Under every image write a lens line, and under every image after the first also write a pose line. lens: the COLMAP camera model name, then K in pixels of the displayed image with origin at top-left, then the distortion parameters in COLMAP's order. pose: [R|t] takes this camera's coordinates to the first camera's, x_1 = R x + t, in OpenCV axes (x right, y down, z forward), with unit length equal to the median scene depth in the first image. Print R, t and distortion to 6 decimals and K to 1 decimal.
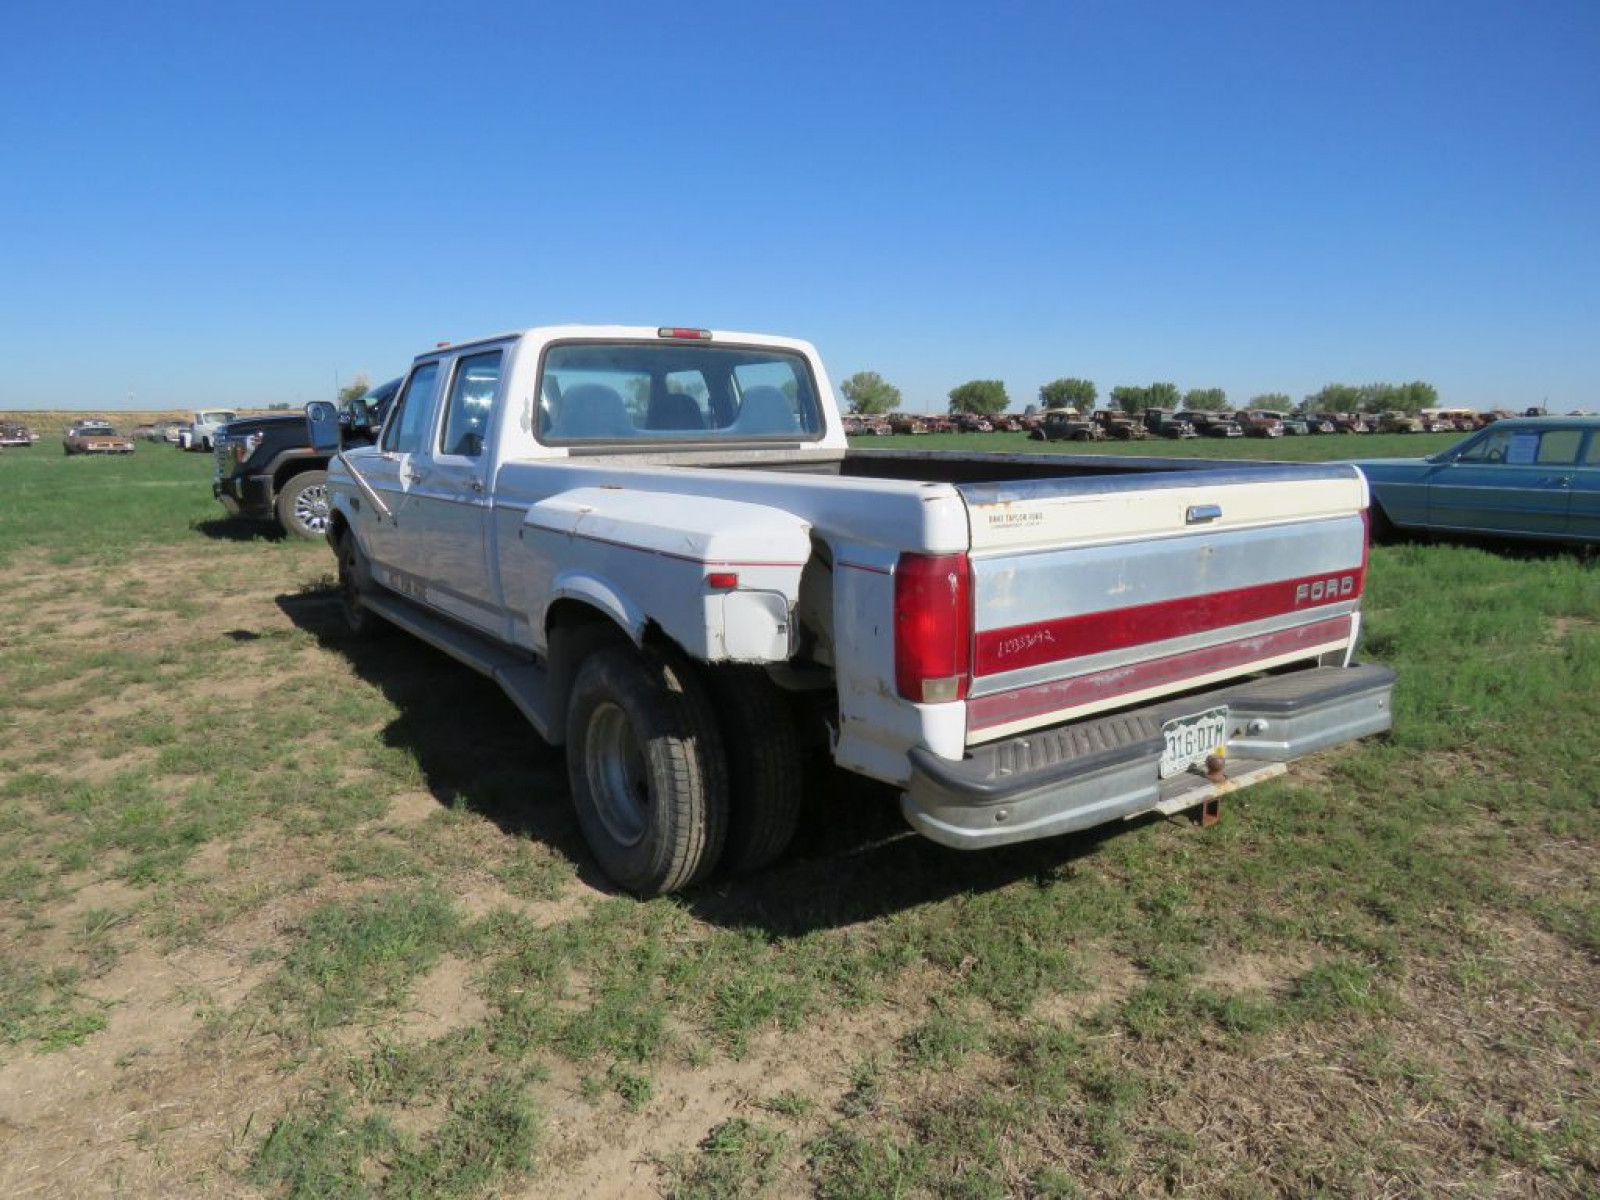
lens RADIAL K [[1031.8, 0, 801.7], [0, 1031.8, 613.9], [0, 0, 1]] dist [-0.024182, -0.000814]
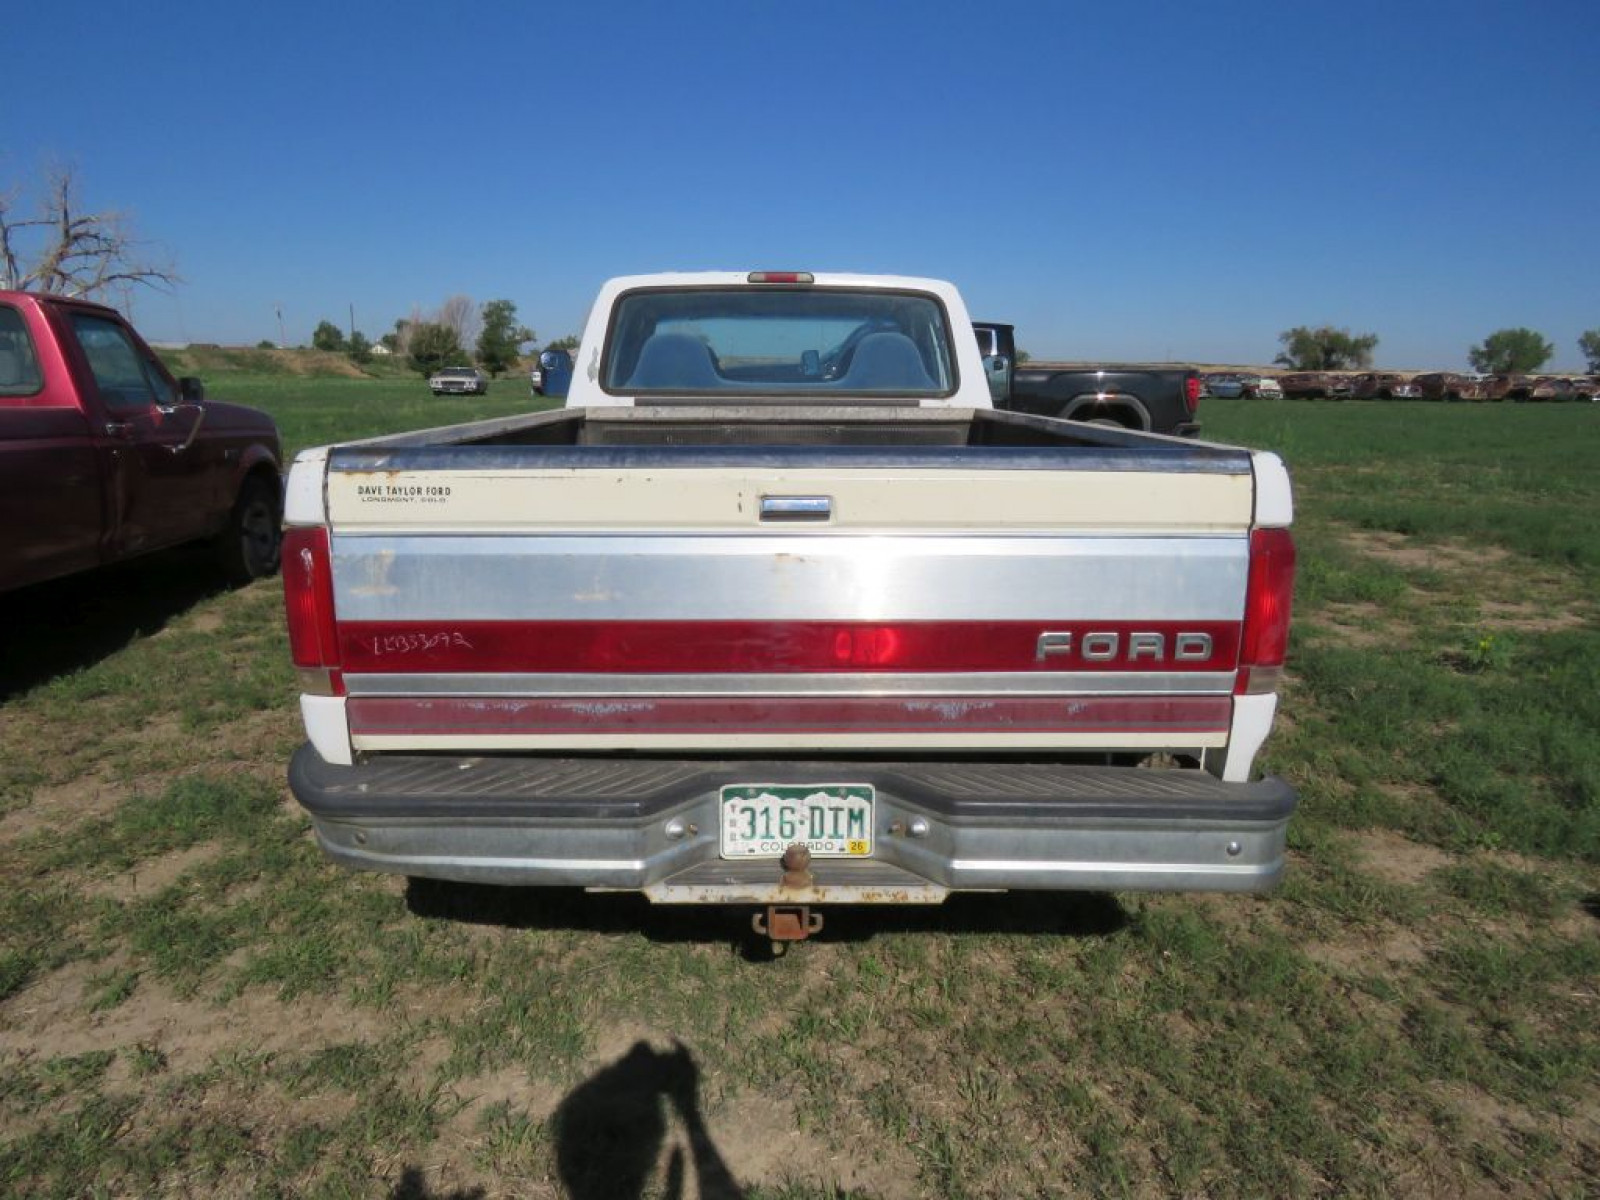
lens RADIAL K [[1031.8, 0, 801.7], [0, 1031.8, 613.9], [0, 0, 1]] dist [-0.024182, -0.000814]
pose [[0.830112, 0.136646, -0.540594, 0.728112], [-0.112959, 0.990616, 0.076943, -0.074256], [0.546035, -0.002807, 0.837758, 0.379400]]
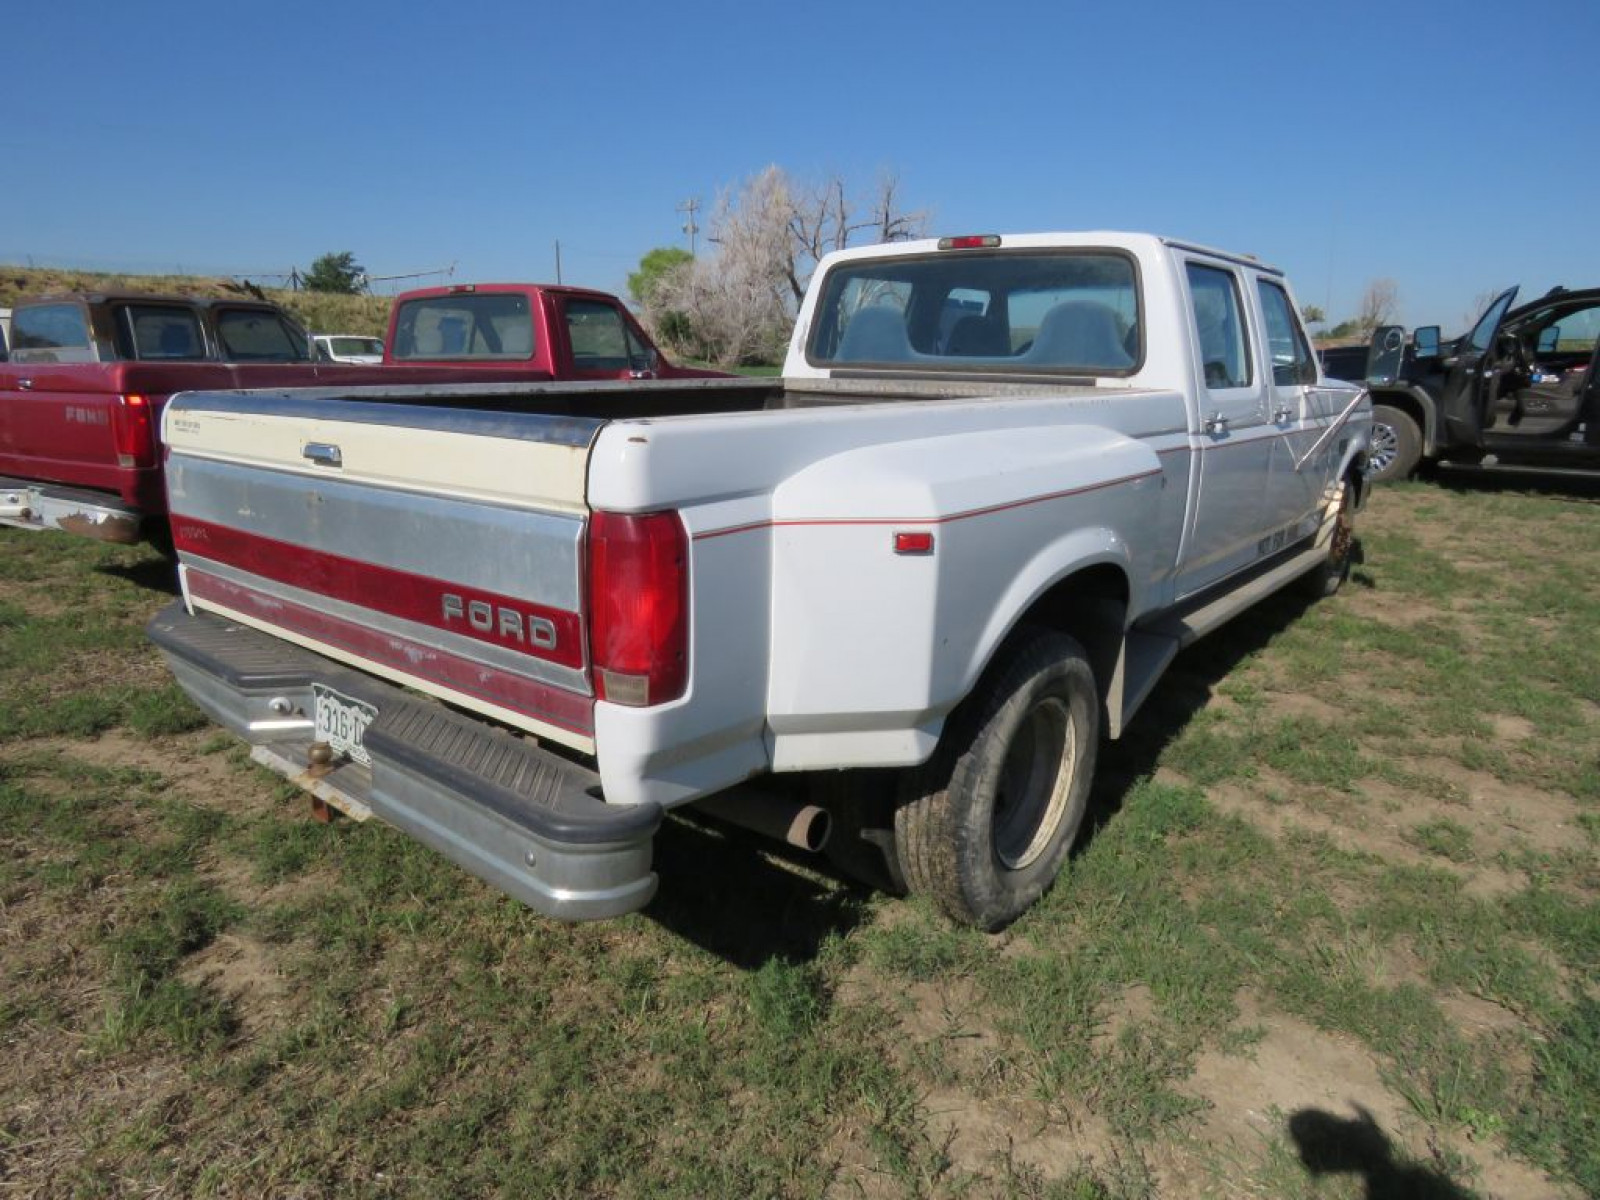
lens RADIAL K [[1045.2, 0, 803.5], [0, 1045.2, 624.4], [0, 0, 1]] dist [-0.039682, -0.000605]
pose [[0.272705, 0.252048, -0.928495, 1.204014], [-0.185114, 0.960788, 0.206445, -0.193866], [0.944121, 0.115579, 0.308669, 1.041742]]
